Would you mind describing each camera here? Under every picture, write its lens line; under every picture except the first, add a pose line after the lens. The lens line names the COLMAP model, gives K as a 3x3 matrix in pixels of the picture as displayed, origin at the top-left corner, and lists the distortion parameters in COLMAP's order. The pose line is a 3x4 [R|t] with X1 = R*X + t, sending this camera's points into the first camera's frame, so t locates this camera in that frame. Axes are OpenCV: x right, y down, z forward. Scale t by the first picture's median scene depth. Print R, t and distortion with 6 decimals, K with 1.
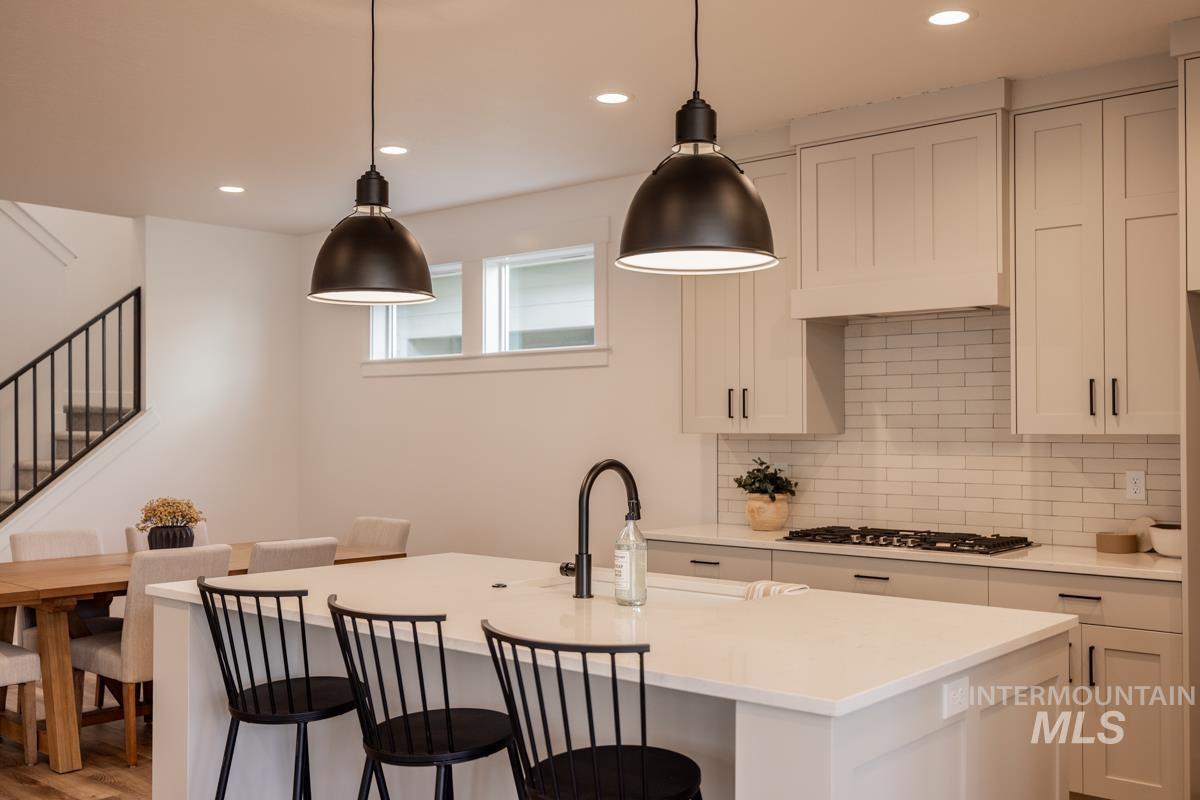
lens RADIAL K [[1164.0, 0, 595.6], [0, 1164.0, 412.7], [0, 0, 1]] dist [0.012155, 0.005982]
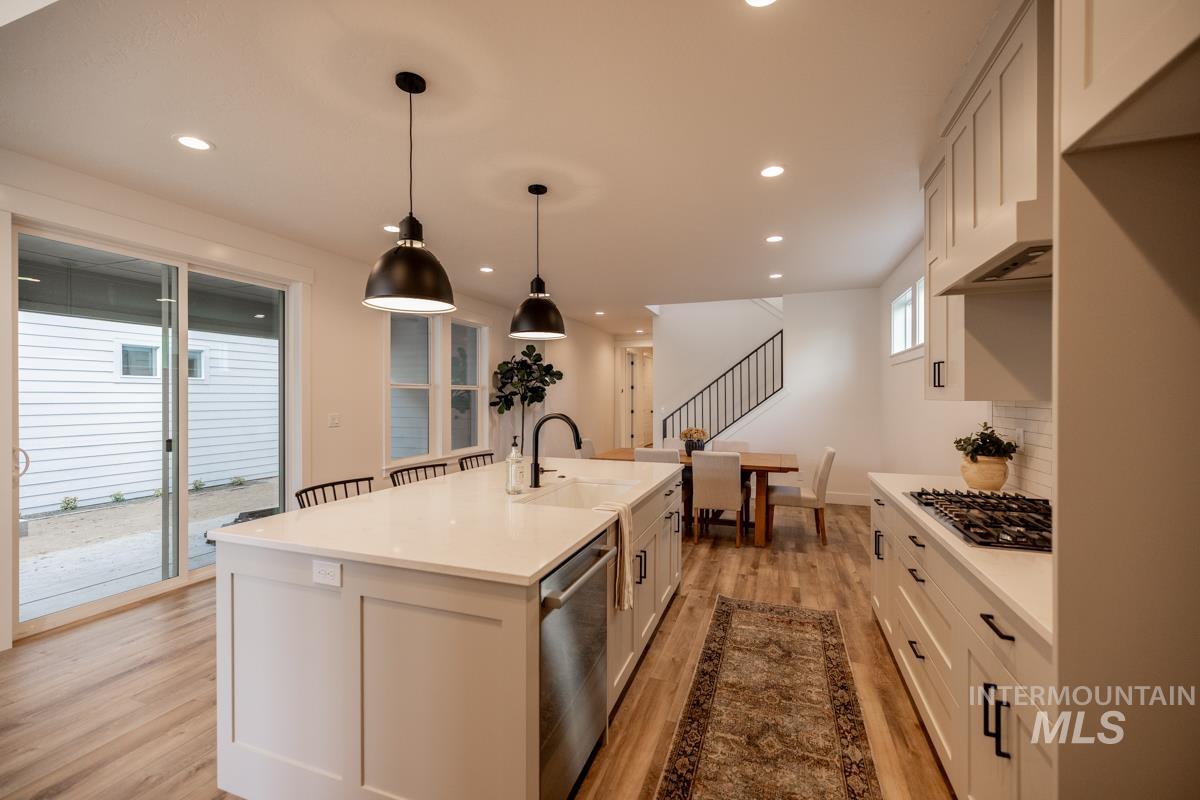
lens RADIAL K [[503.2, 0, 598.9], [0, 503.2, 397.3], [0, 0, 1]] dist [0.002609, 0.000188]
pose [[0.352573, 0.002598, -0.935781, 0.523502], [0.012810, 0.999889, 0.007602, 0.007759], [0.935697, -0.014667, 0.352501, 0.558783]]
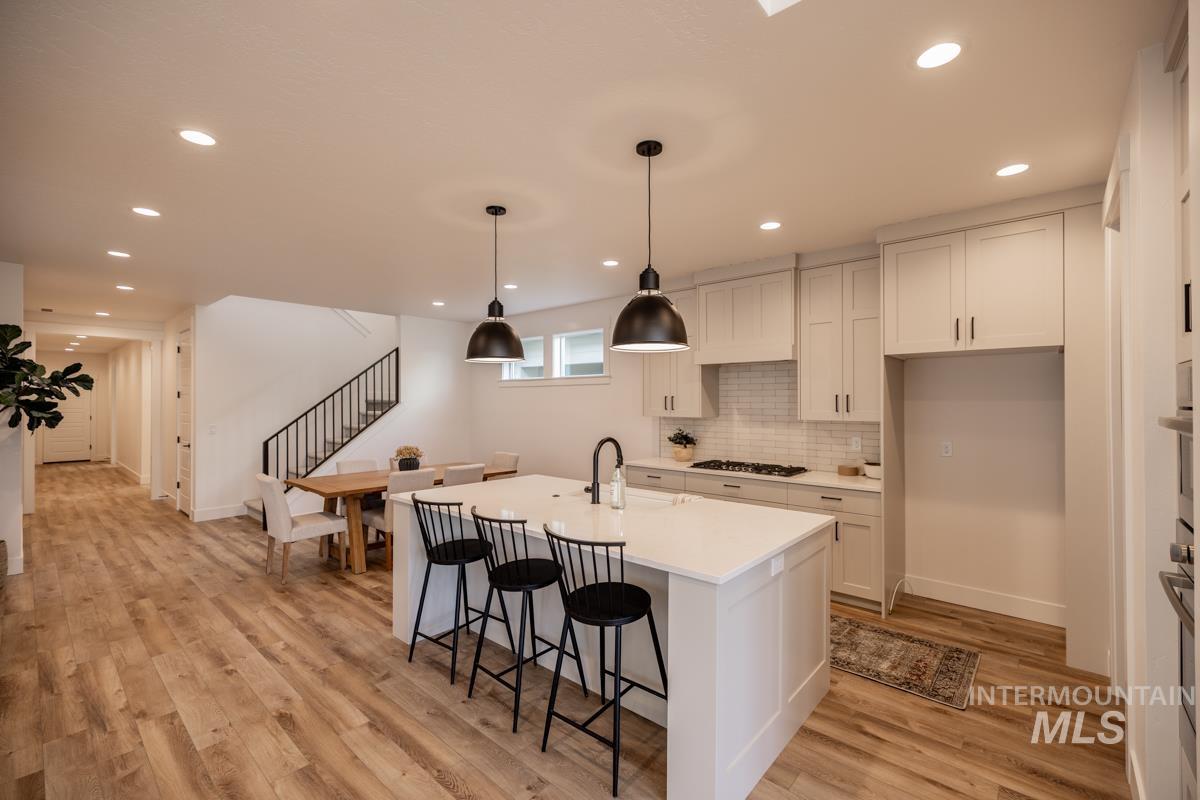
lens RADIAL K [[512.1, 0, 597.4], [0, 512.1, 395.4], [0, 0, 1]] dist [0.016430, -0.002916]
pose [[0.999848, 0.001301, -0.017401, 0.005822], [-0.001303, 0.999999, -0.000096, -0.024008], [0.017401, 0.000119, 0.999849, 0.051528]]
